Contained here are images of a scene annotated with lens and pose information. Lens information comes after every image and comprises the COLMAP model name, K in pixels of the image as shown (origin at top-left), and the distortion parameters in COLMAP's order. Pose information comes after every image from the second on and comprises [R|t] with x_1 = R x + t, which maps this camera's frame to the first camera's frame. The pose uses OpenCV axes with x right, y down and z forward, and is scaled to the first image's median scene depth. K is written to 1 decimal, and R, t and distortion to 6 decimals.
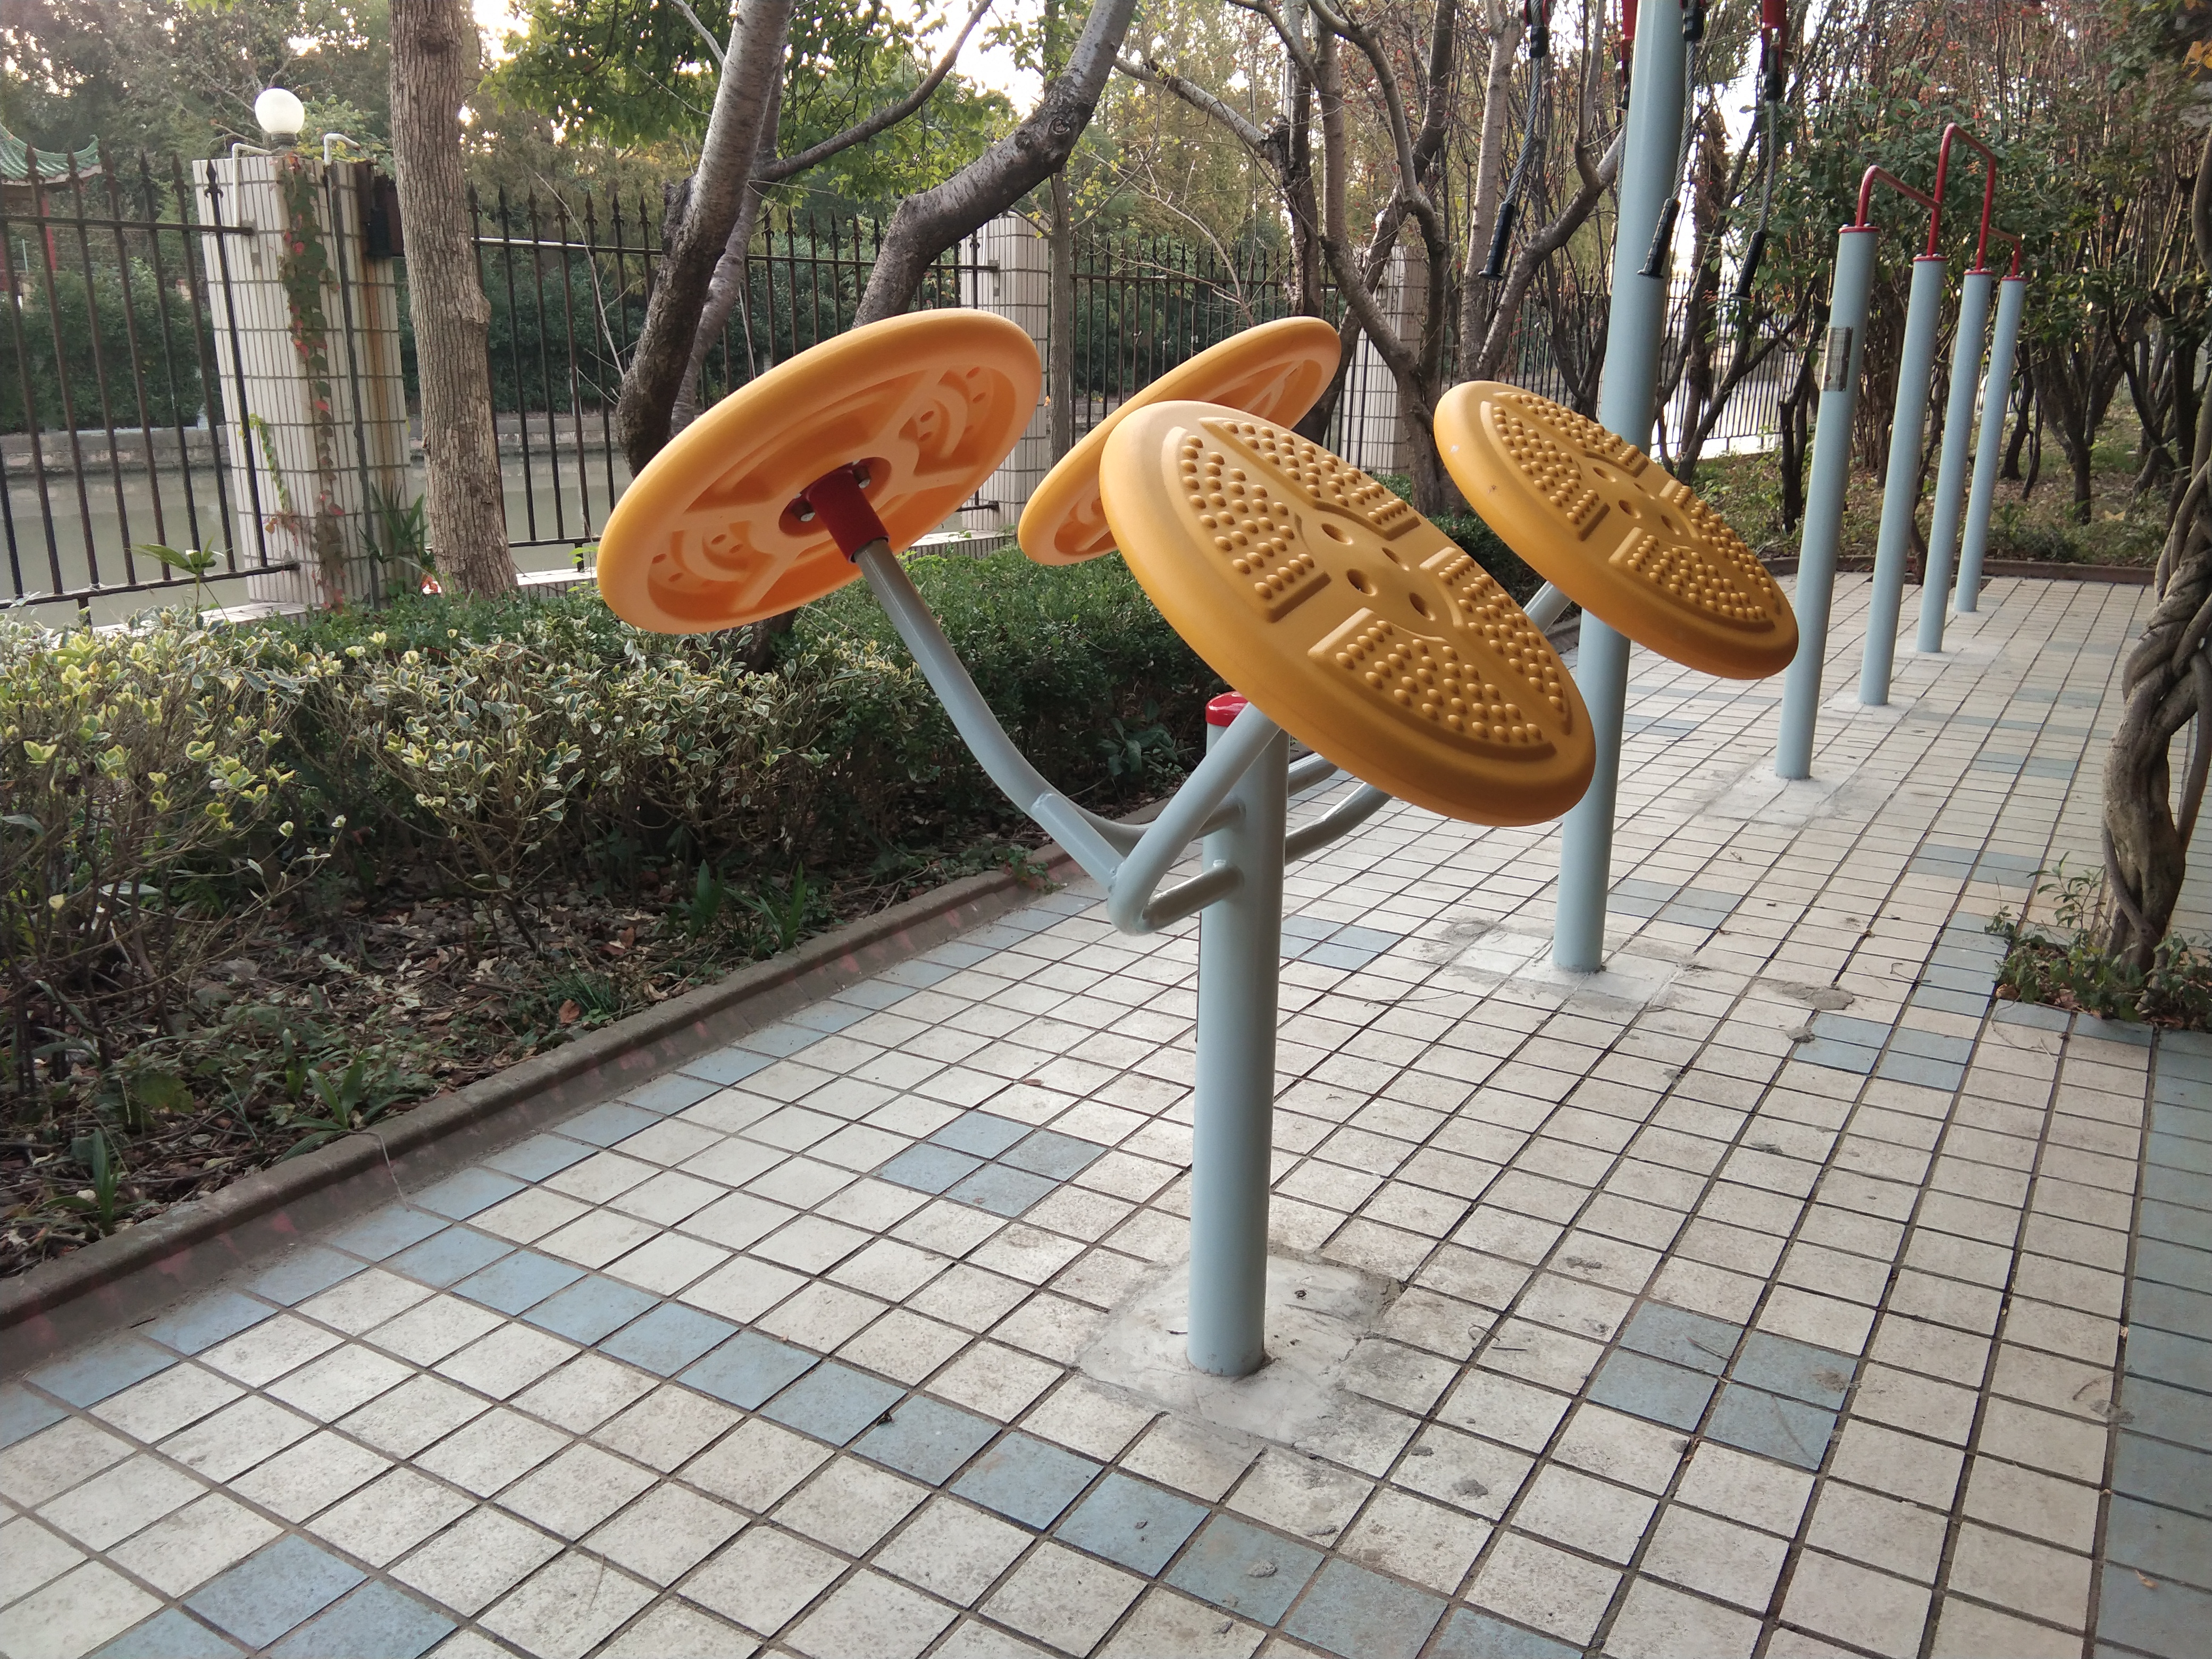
lens RADIAL K [[1763.8, 0, 1101.4], [0, 1763.8, 782.0], [0, 0, 1]] dist [0.101416, -0.153061]
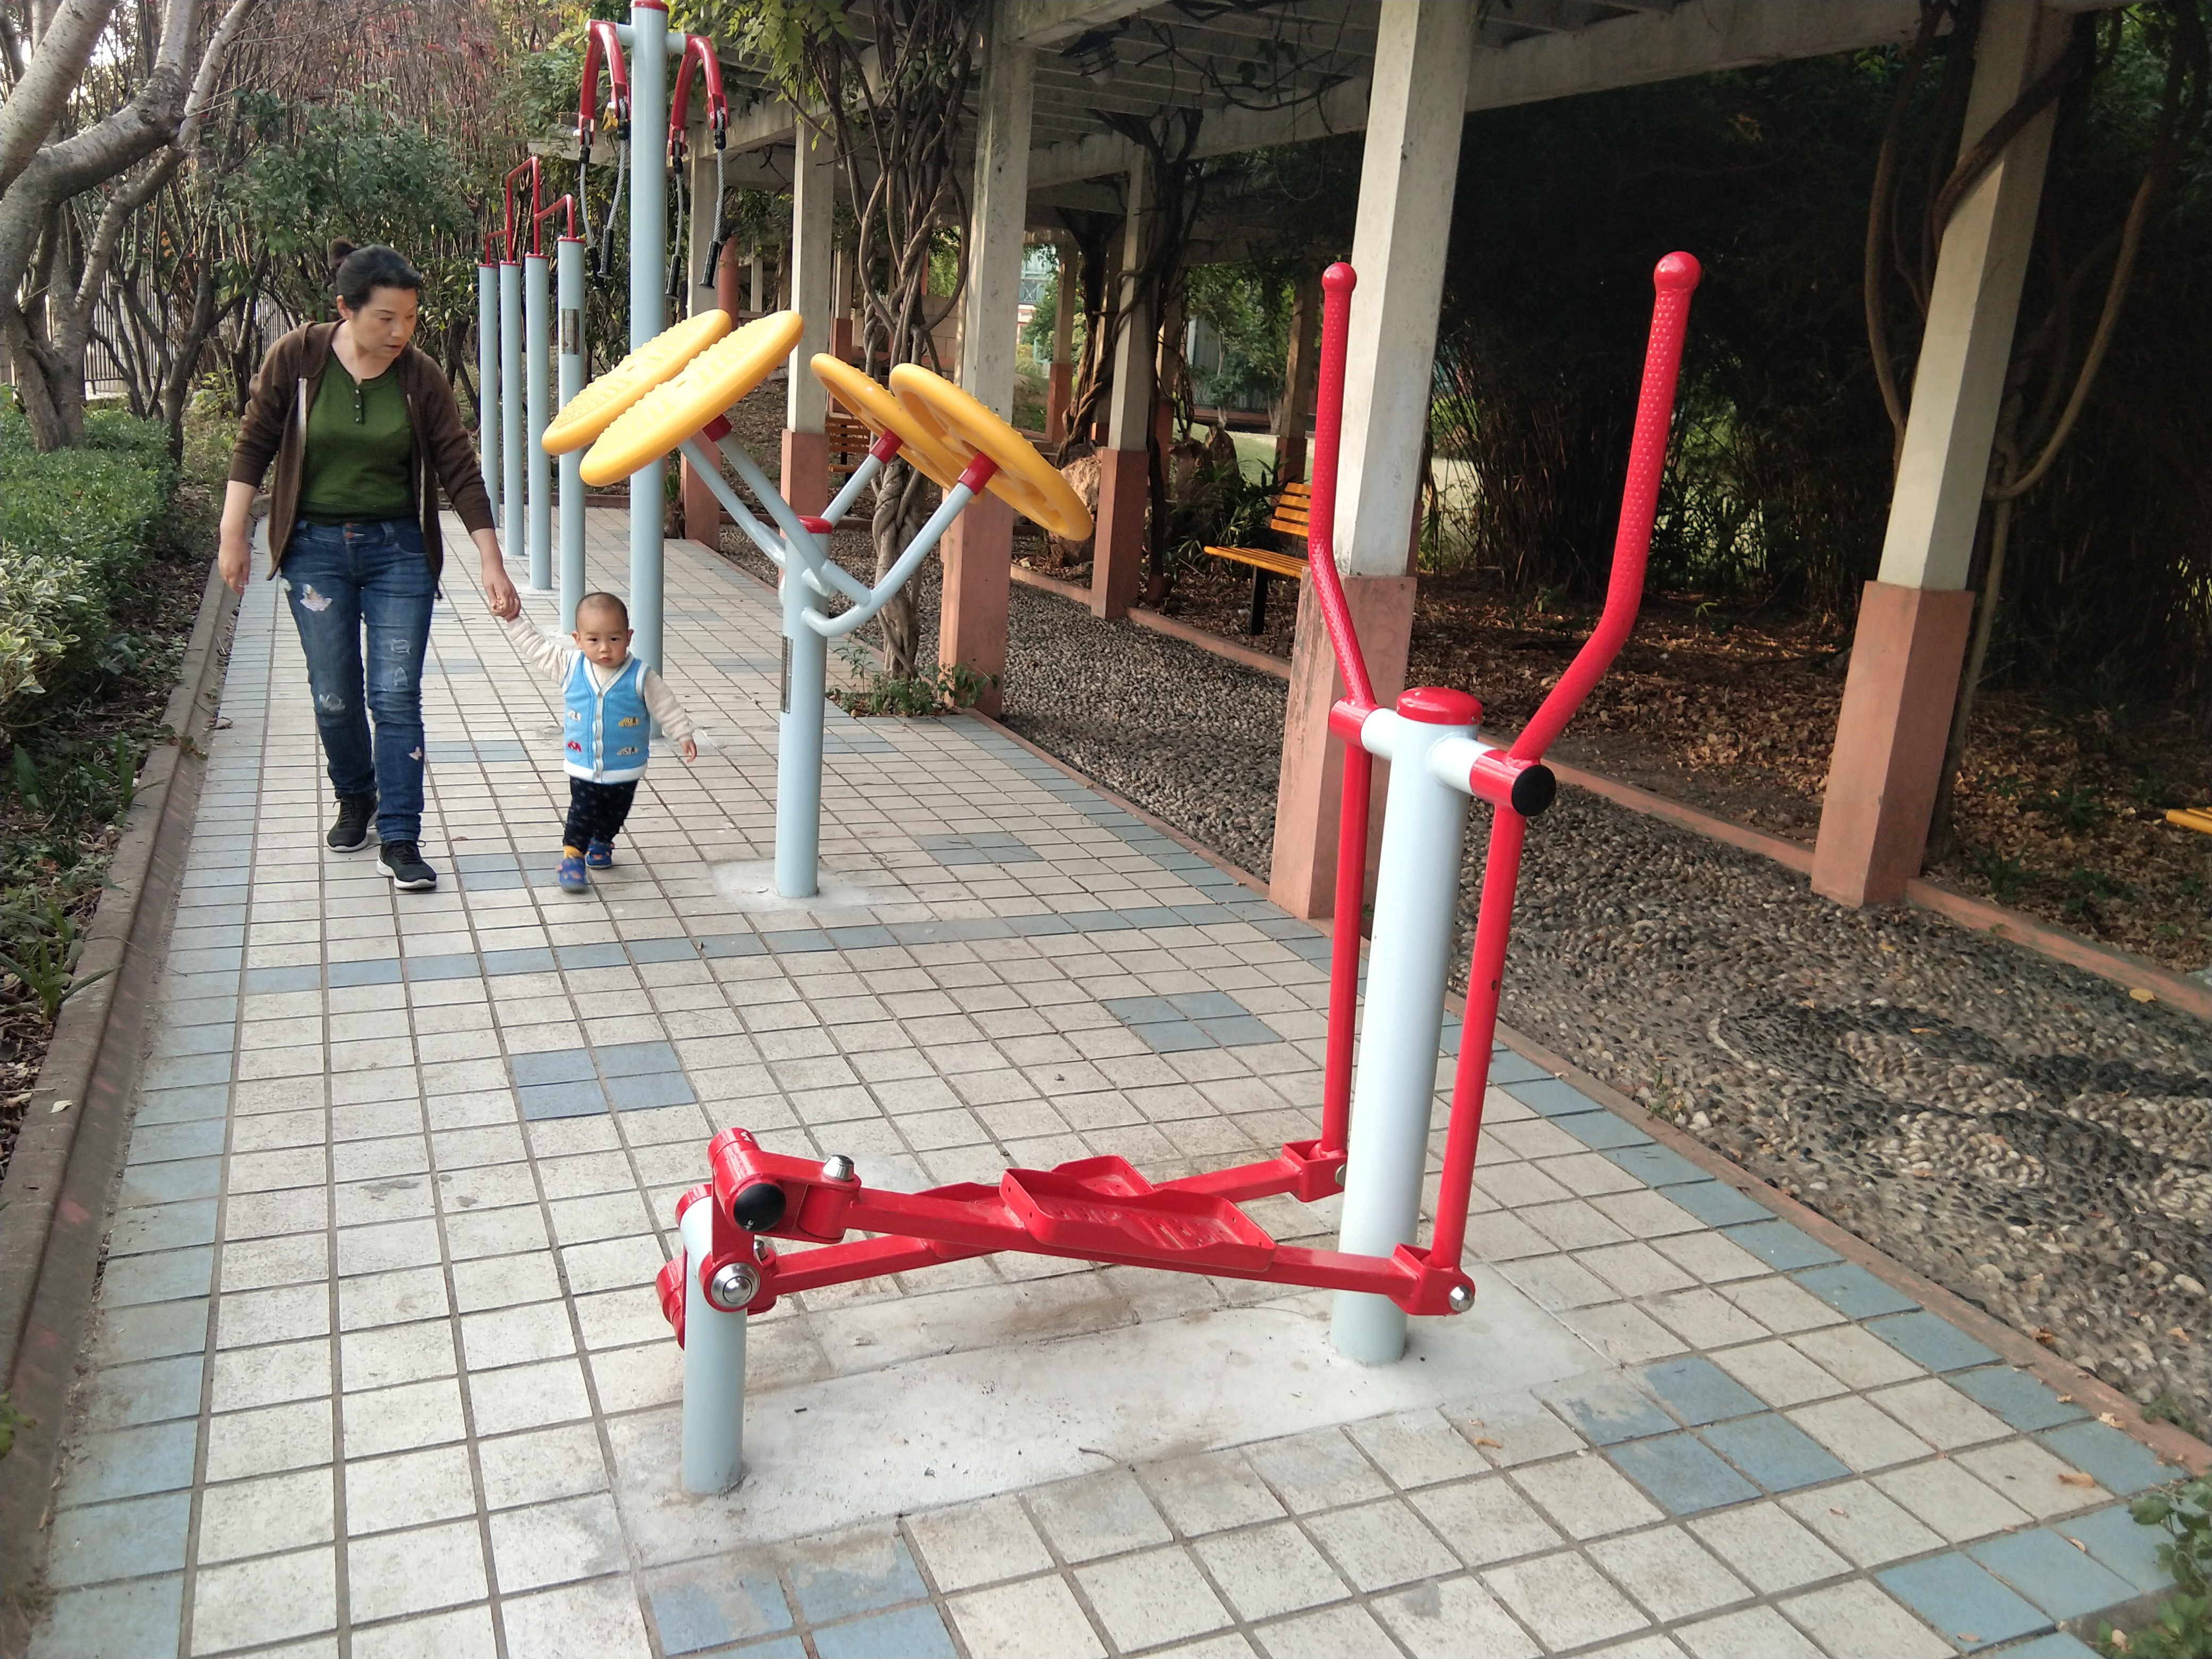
lens RADIAL K [[1757.9, 0, 1100.2], [0, 1757.9, 782.0], [0, 0, 1]] dist [0.149345, -0.264438]
pose [[0.574149, -0.154176, 0.804104, -1.117262], [0.136333, 0.986402, 0.091785, 0.085693], [-0.807321, 0.056928, 0.587361, -0.293485]]
